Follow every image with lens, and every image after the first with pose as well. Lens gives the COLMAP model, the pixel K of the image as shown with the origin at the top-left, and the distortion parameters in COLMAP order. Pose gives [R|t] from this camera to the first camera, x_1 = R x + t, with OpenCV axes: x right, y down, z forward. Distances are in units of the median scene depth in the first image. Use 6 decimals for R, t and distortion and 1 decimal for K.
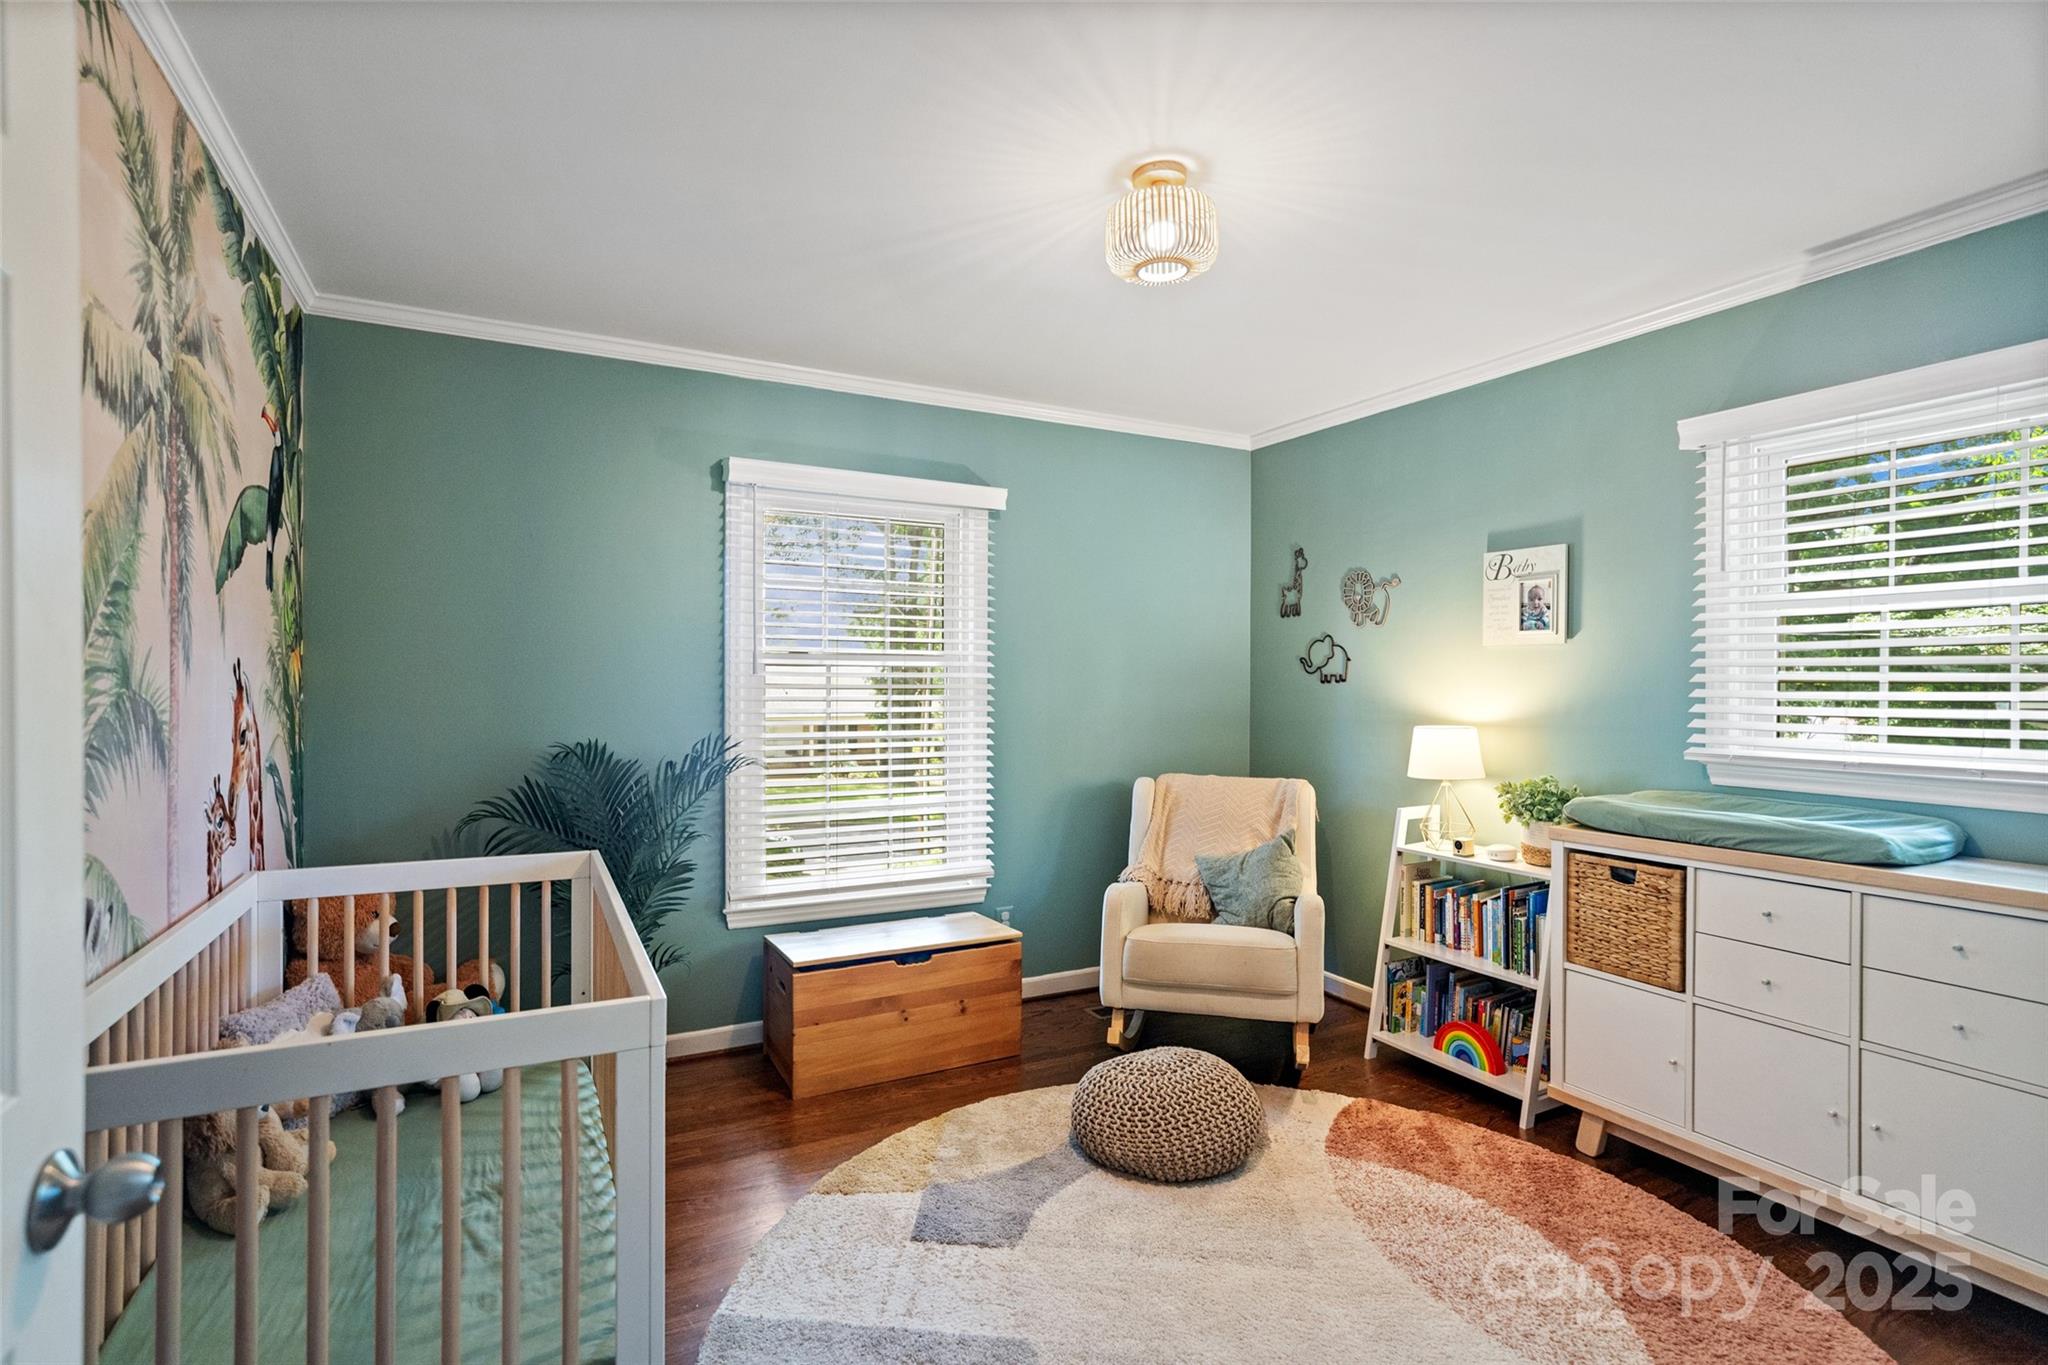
lens RADIAL K [[981.8, 0, 1023.9], [0, 981.8, 673.9], [0, 0, 1]] dist [-0.020482, 0.011962]
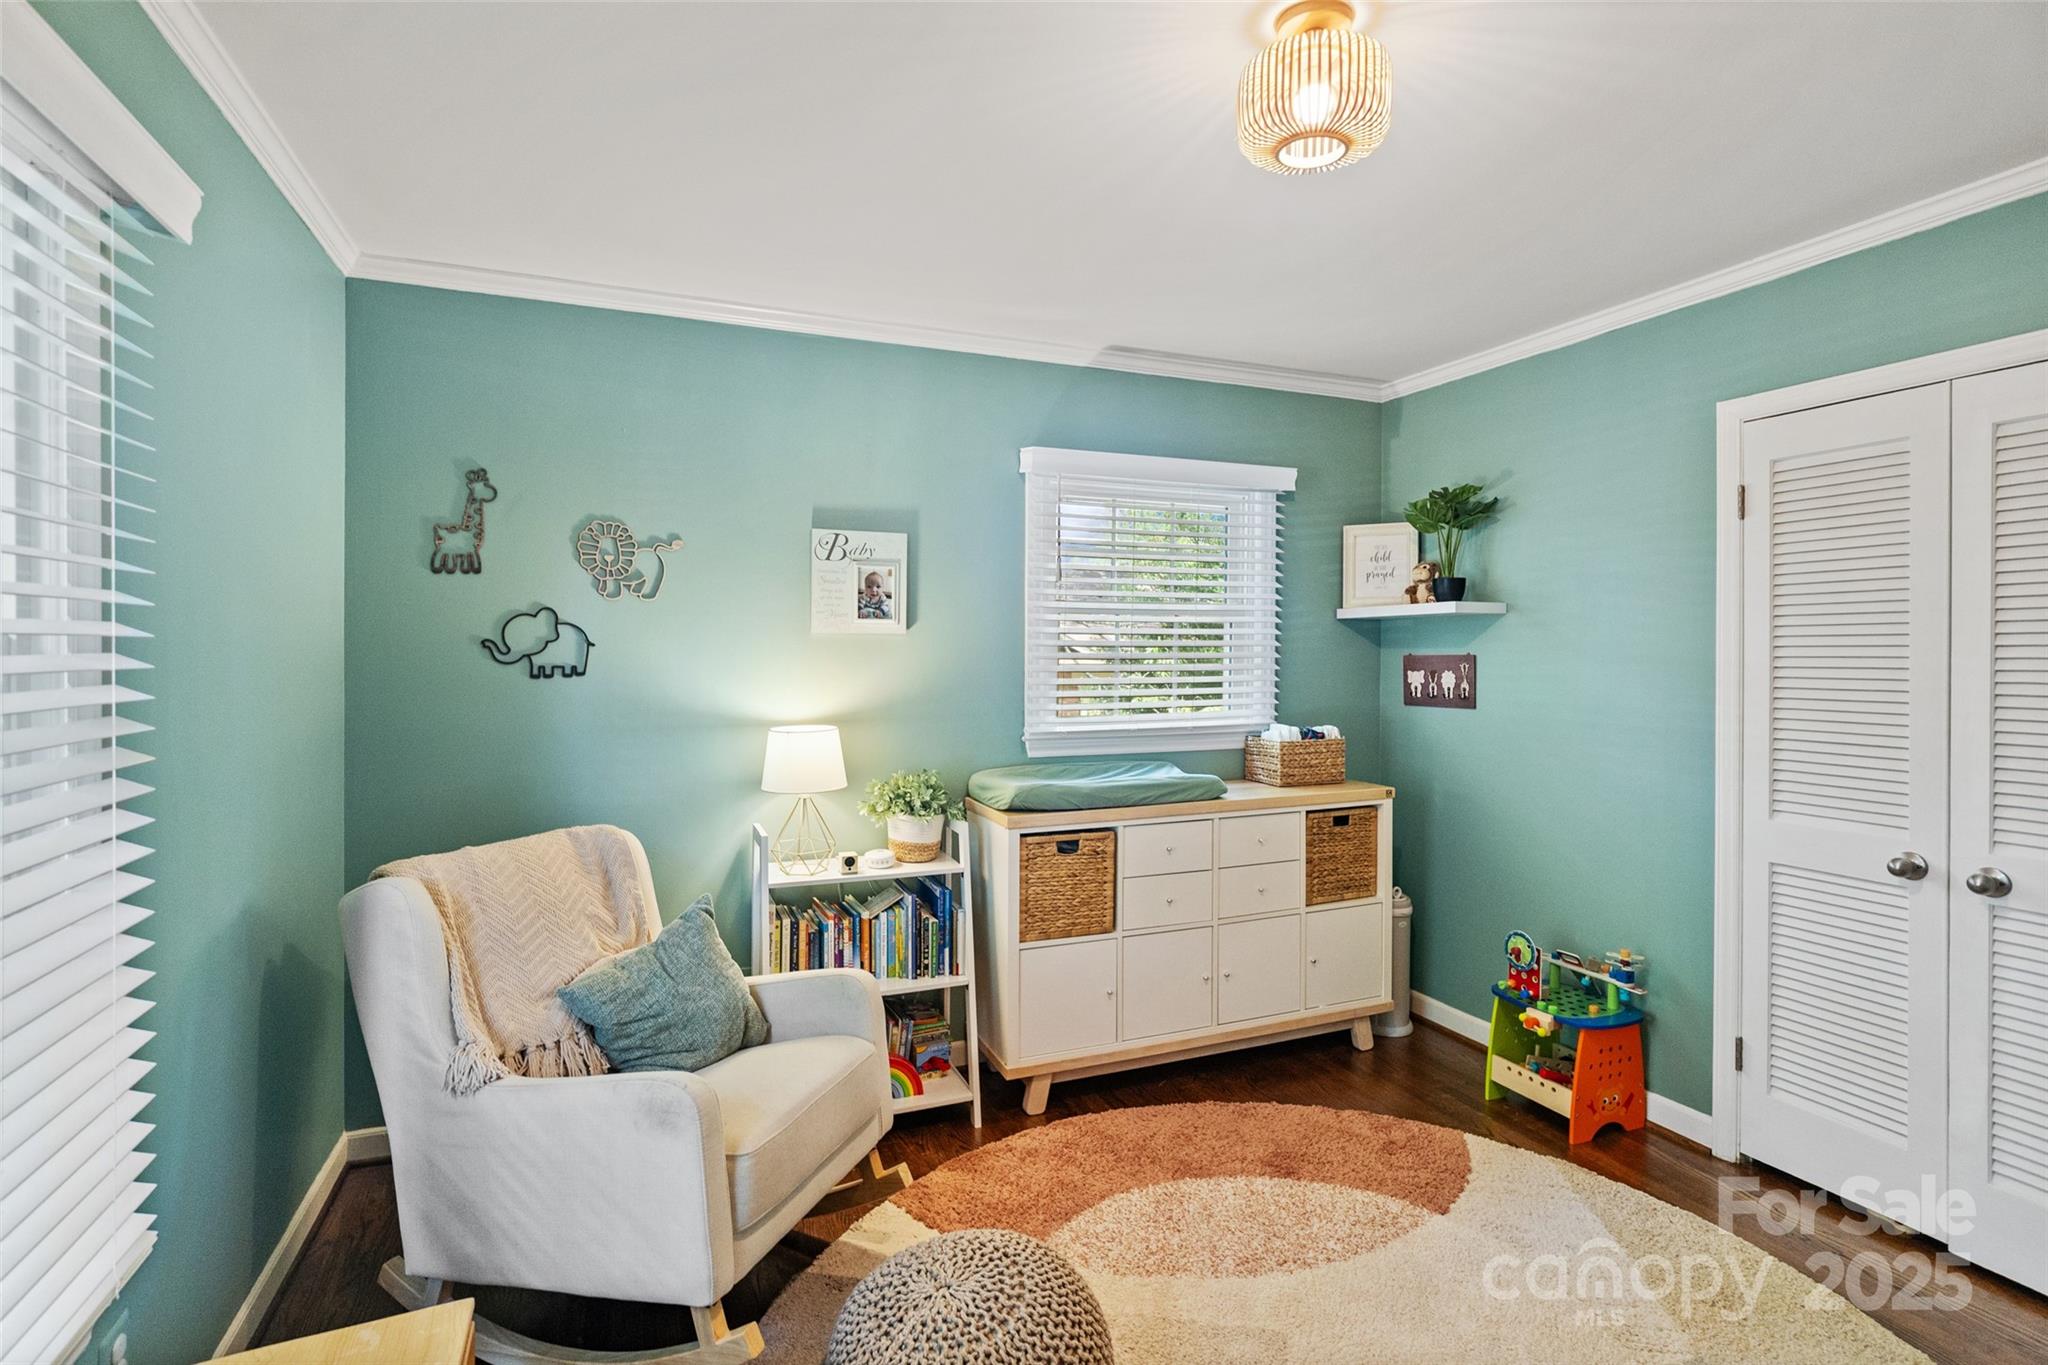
lens RADIAL K [[984.0, 0, 1025.9], [0, 984.0, 645.1], [0, 0, 1]] dist [-0.015576, 0.000259]
pose [[0.099591, 0.002274, 0.995026, -0.423704], [-0.007994, 0.999967, -0.001485, -0.019260], [-0.994996, -0.007806, 0.099606, 0.769158]]
